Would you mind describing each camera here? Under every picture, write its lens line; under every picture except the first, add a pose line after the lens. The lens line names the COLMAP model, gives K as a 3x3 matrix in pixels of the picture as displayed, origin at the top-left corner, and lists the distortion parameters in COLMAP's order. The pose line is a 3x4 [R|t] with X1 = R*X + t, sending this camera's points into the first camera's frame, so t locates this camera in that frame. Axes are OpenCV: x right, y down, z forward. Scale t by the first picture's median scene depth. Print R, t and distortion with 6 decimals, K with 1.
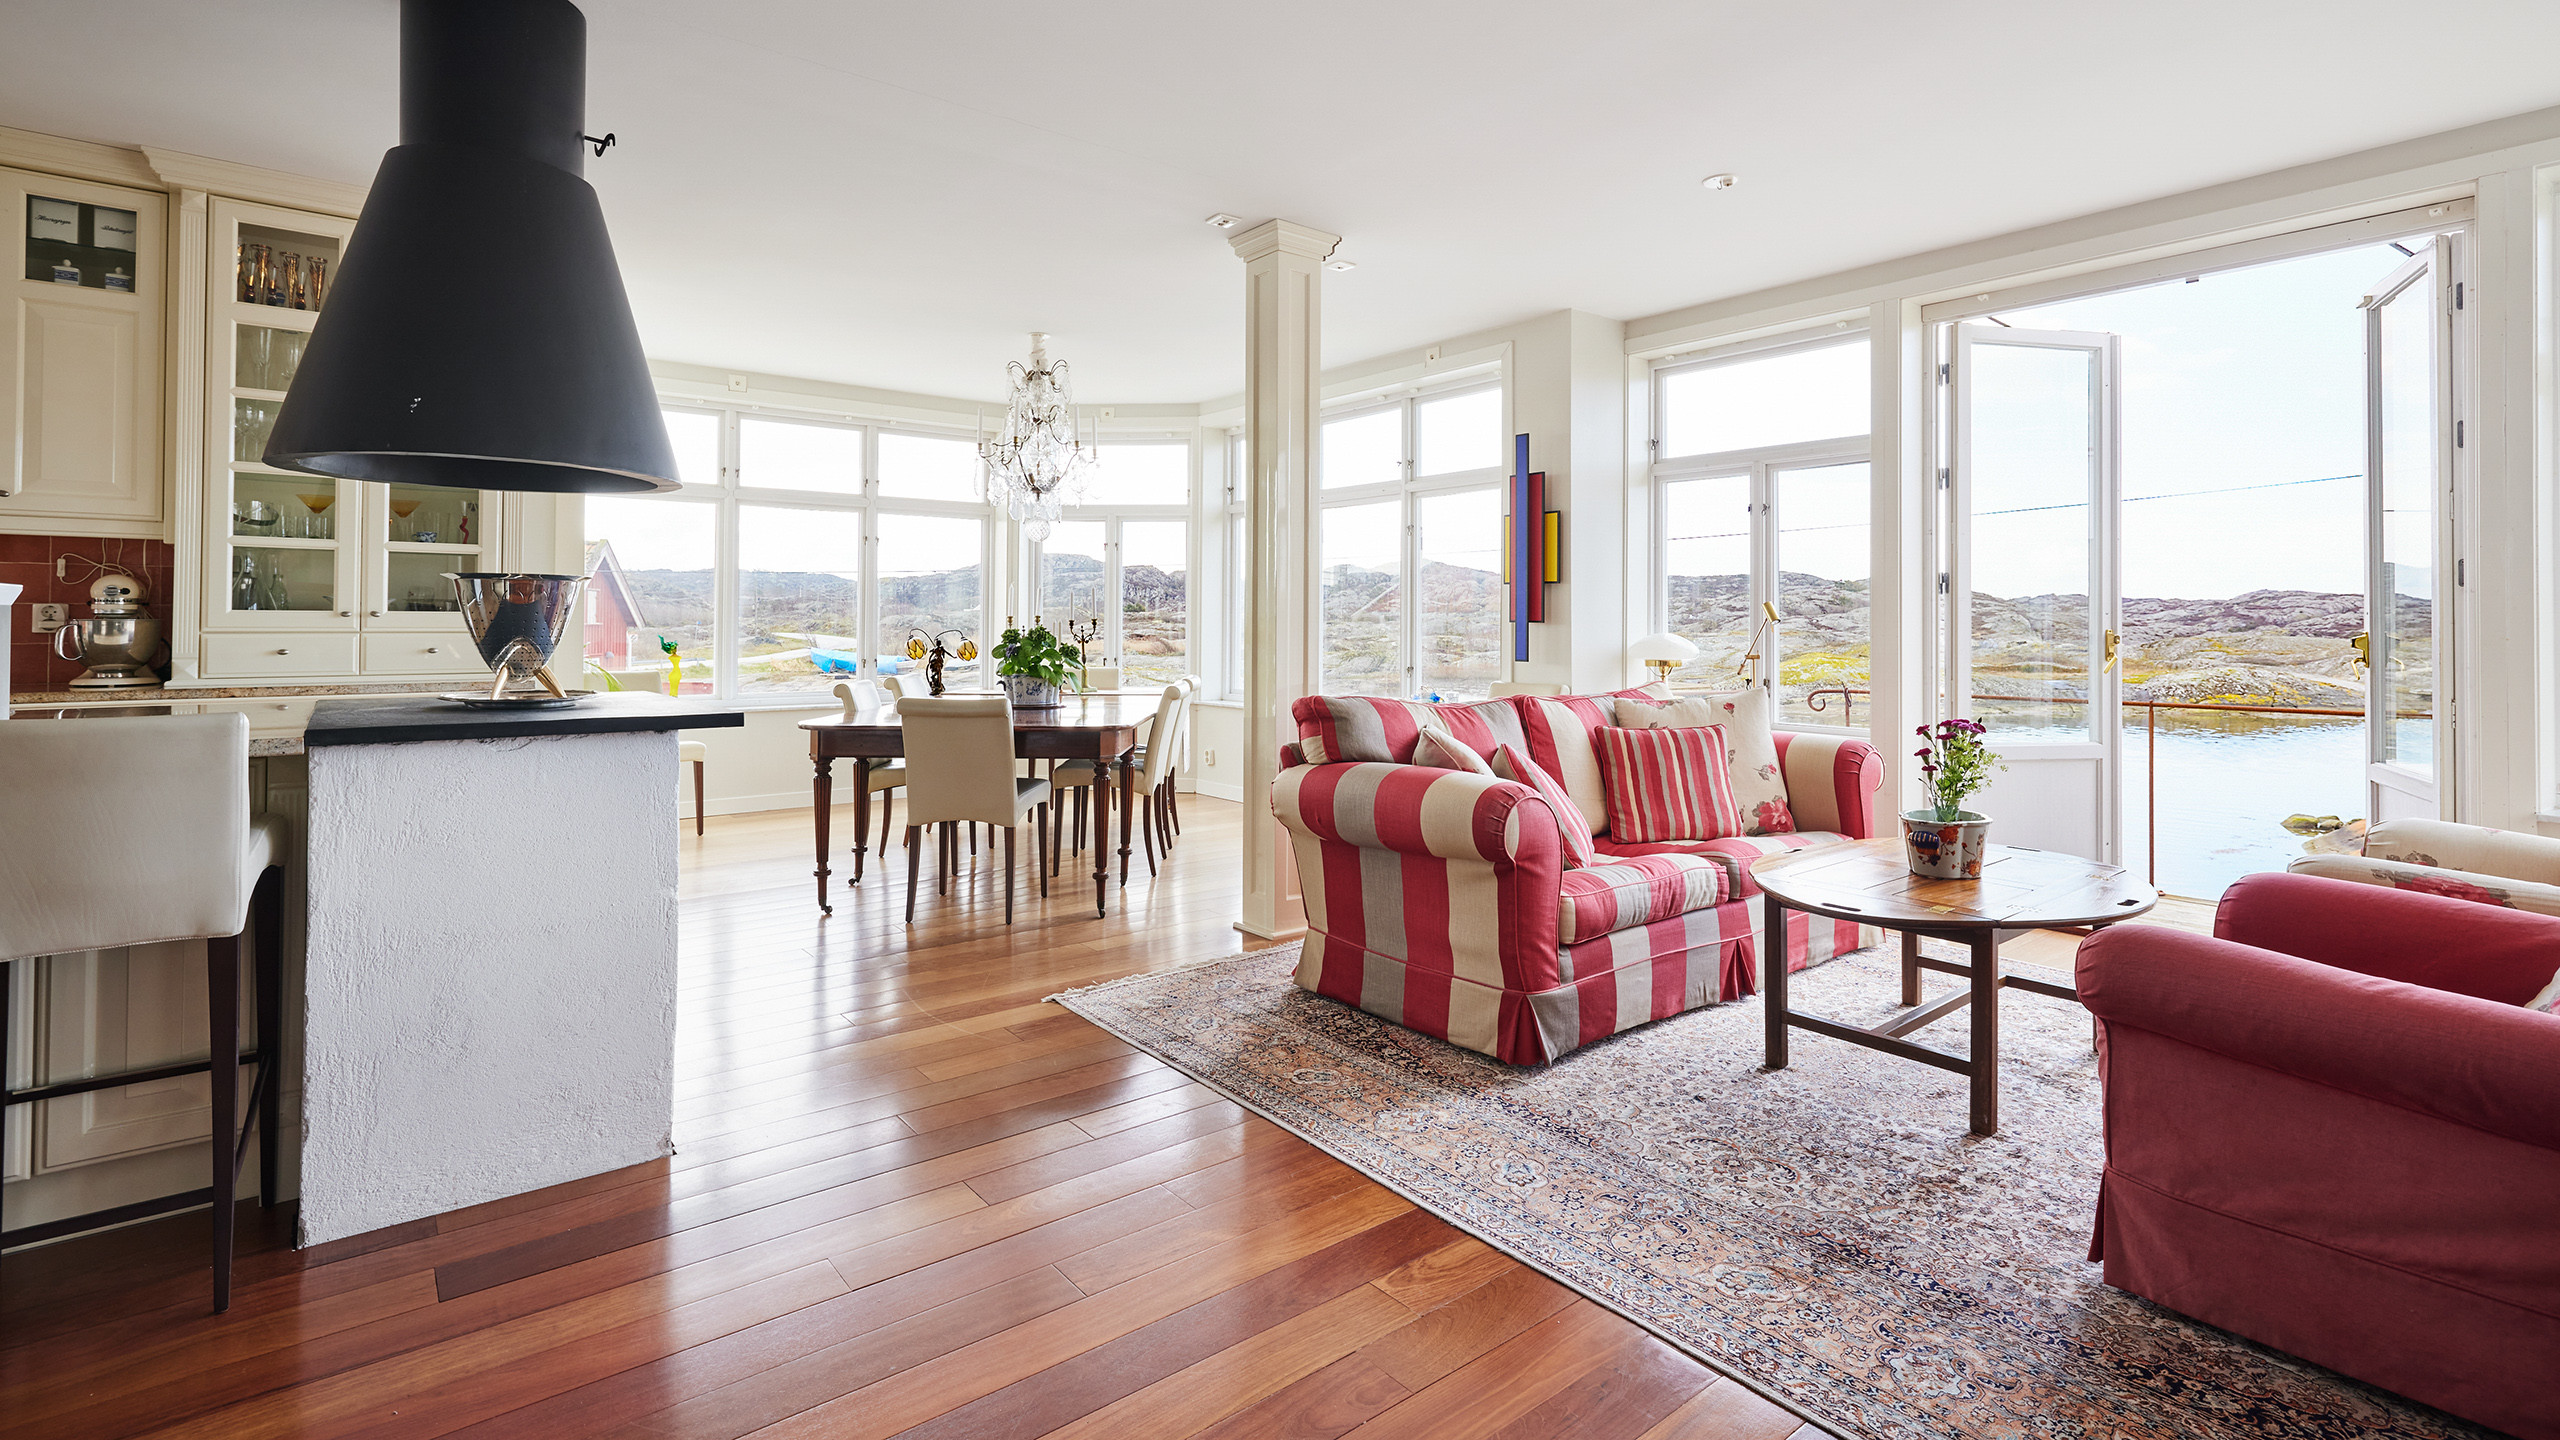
lens RADIAL K [[1140.8, 0, 1272.1], [0, 1140.8, 611.2], [0, 0, 1]] dist [-0.000225, 0.000681]
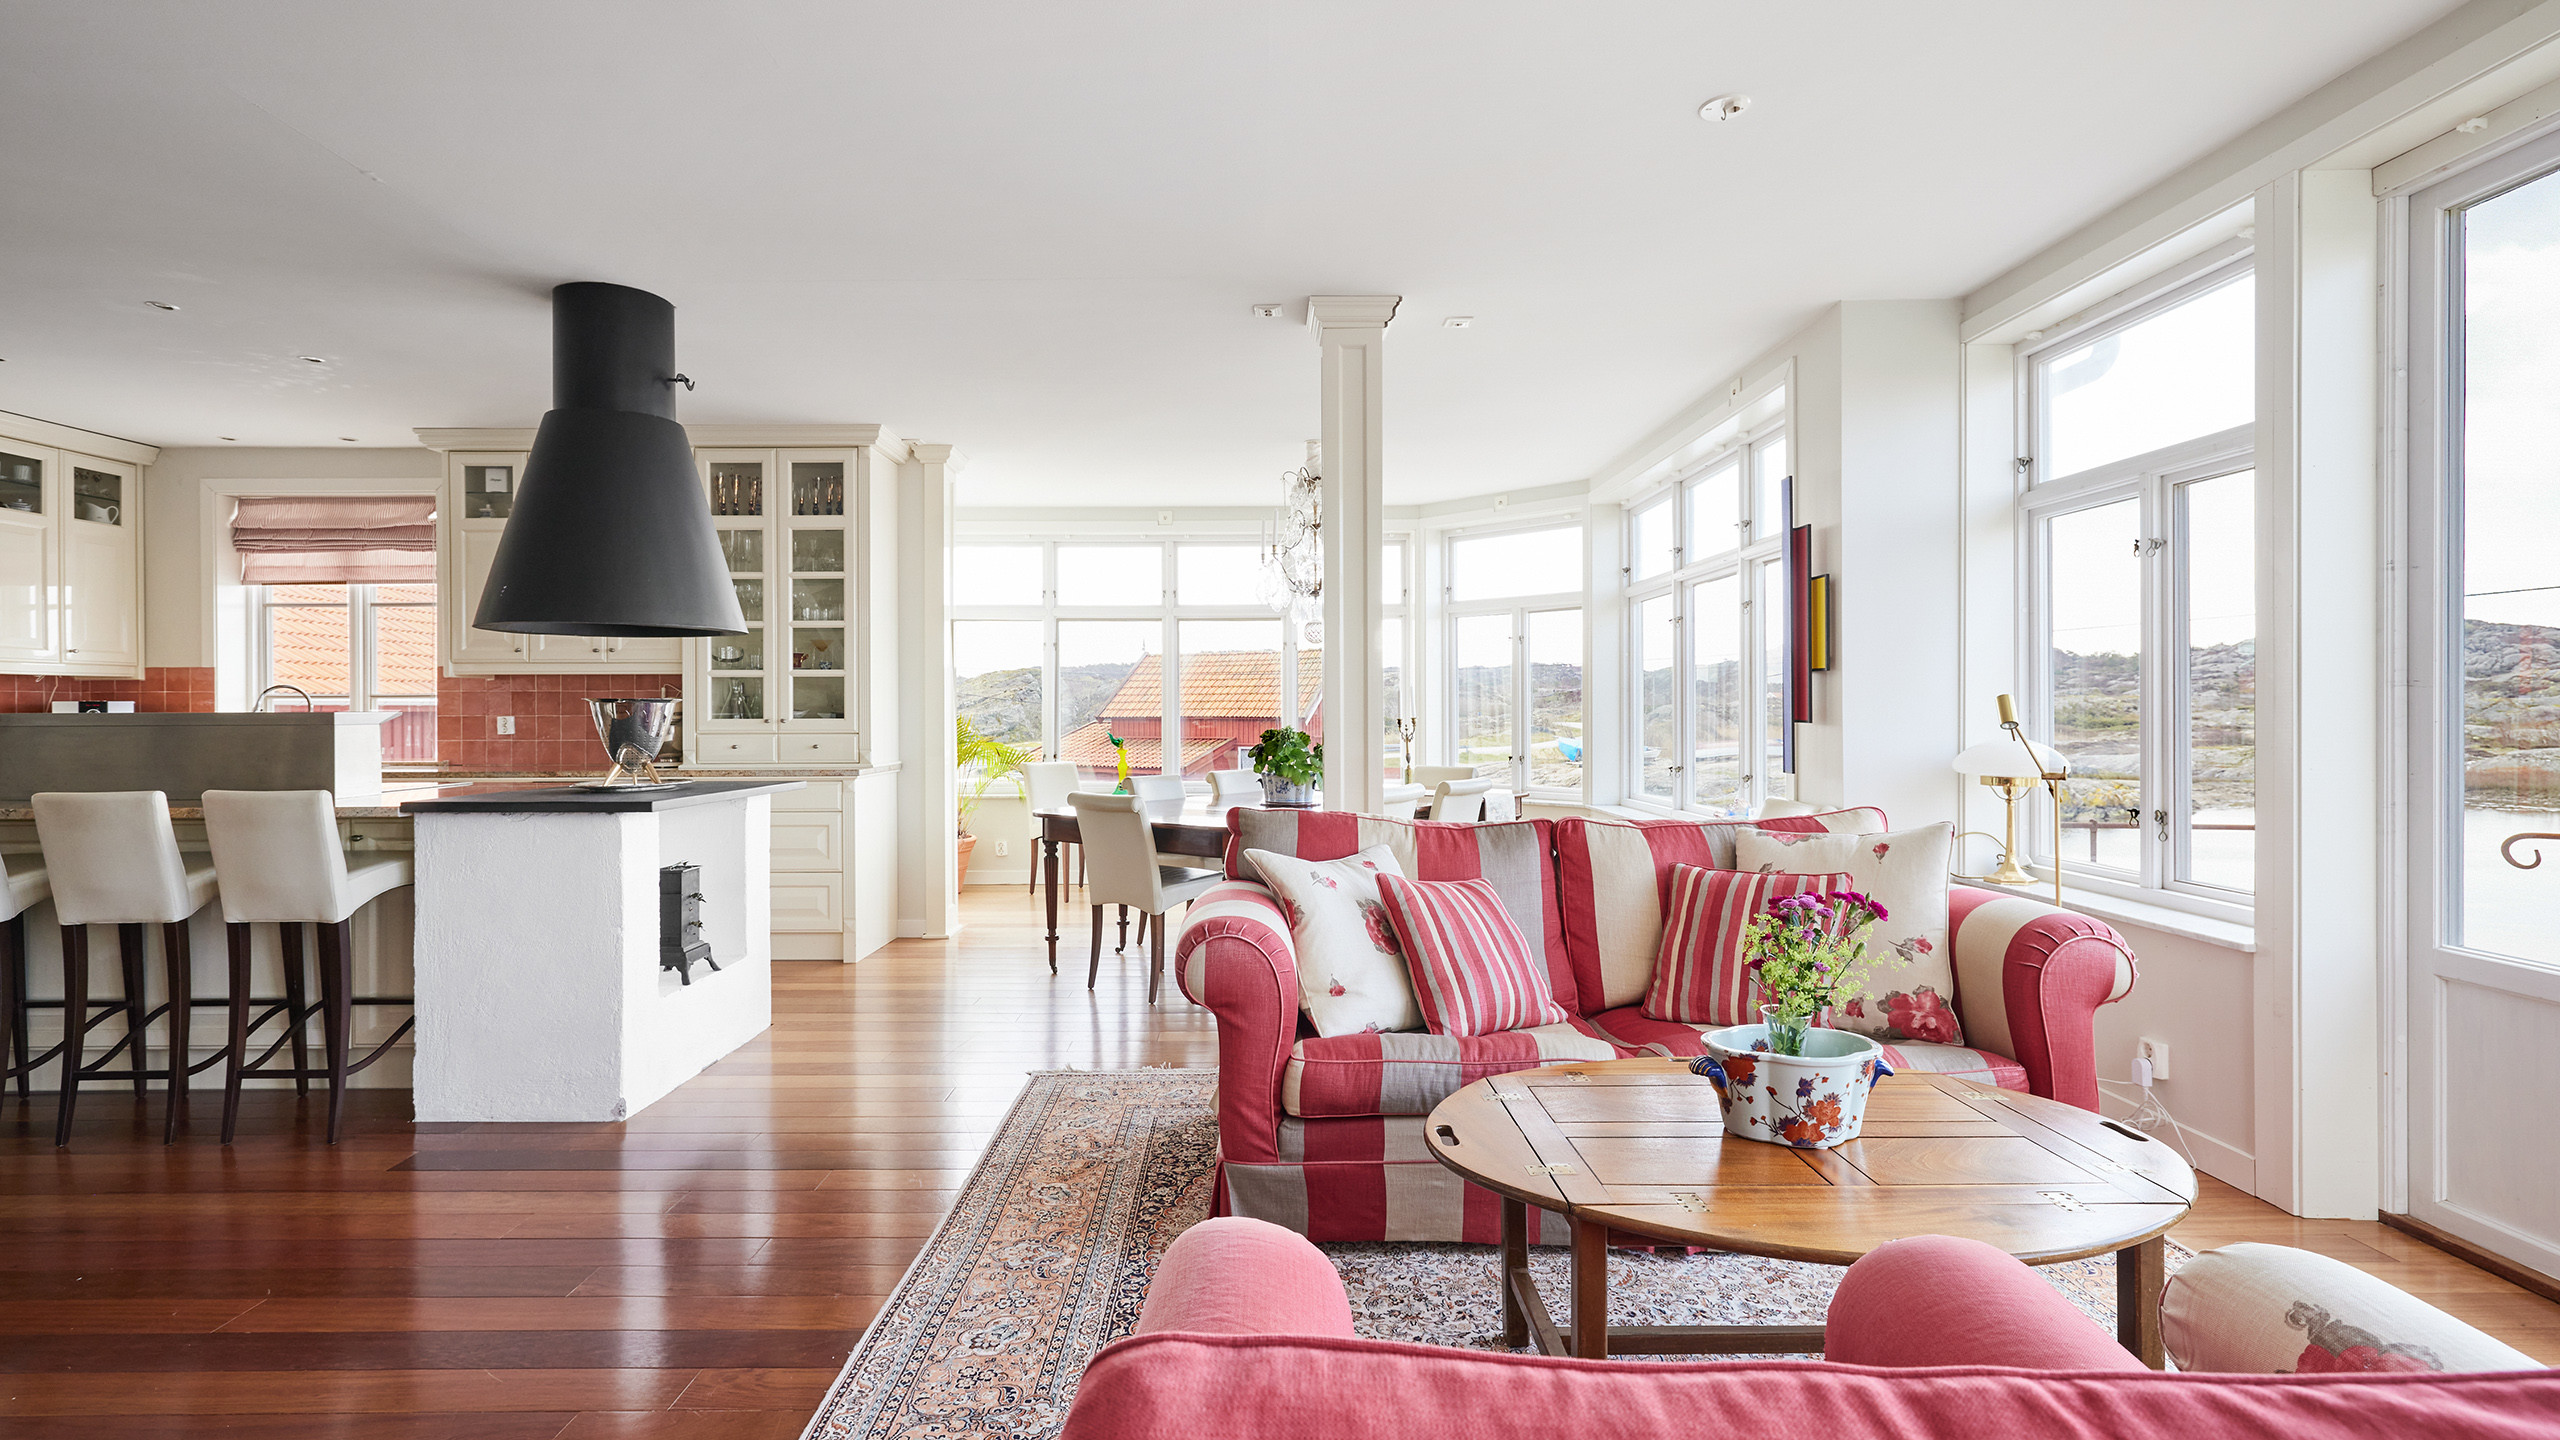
lens RADIAL K [[1126.4, 0, 1259.3], [0, 1126.4, 718.9], [0, 0, 1]] dist [0.003803, 0.000298]
pose [[0.789881, -0.003738, -0.613249, 0.543129], [0.013697, 0.999840, 0.011548, -0.008347], [0.613107, -0.017521, 0.789806, 0.239936]]
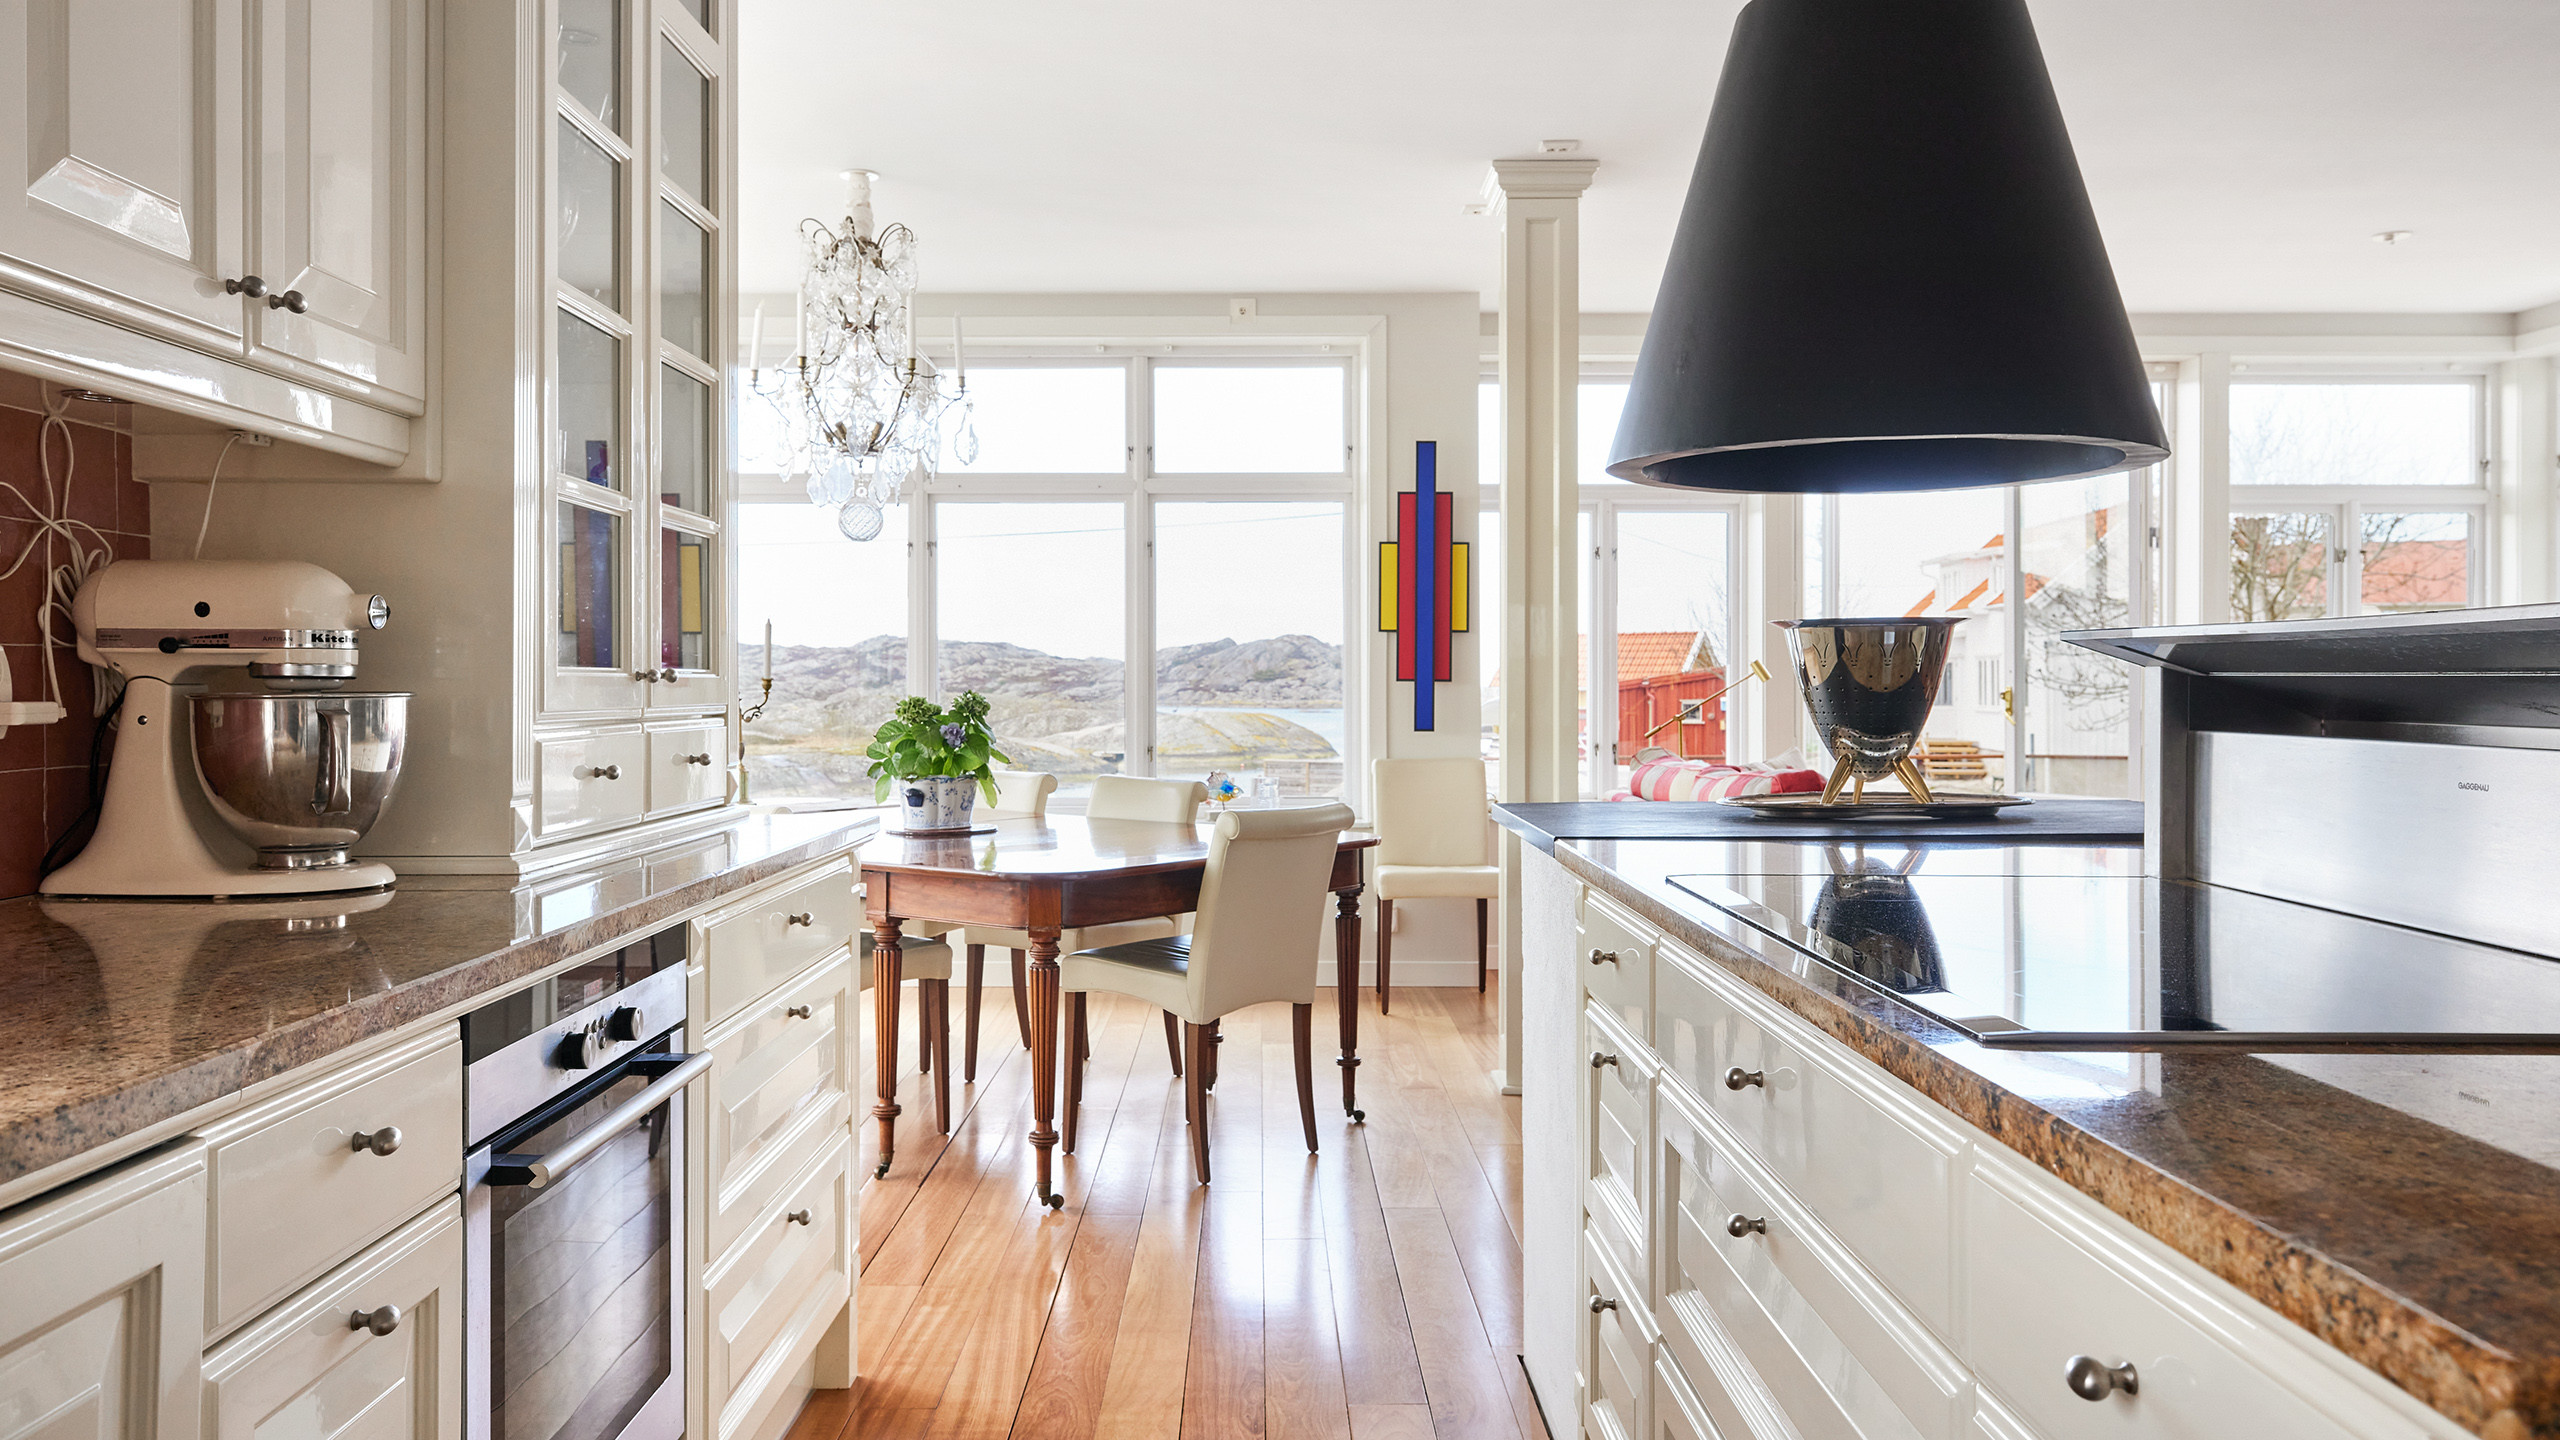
lens RADIAL K [[1866.7, 0, 1279.0], [0, 1866.7, 695.0], [0, 0, 1]] dist [-0.010814, -0.002897]
pose [[0.607317, -0.010762, 0.794387, -1.165008], [-0.004477, 0.999846, 0.016968, -0.002873], [-0.794447, -0.013861, 0.607175, 0.401291]]
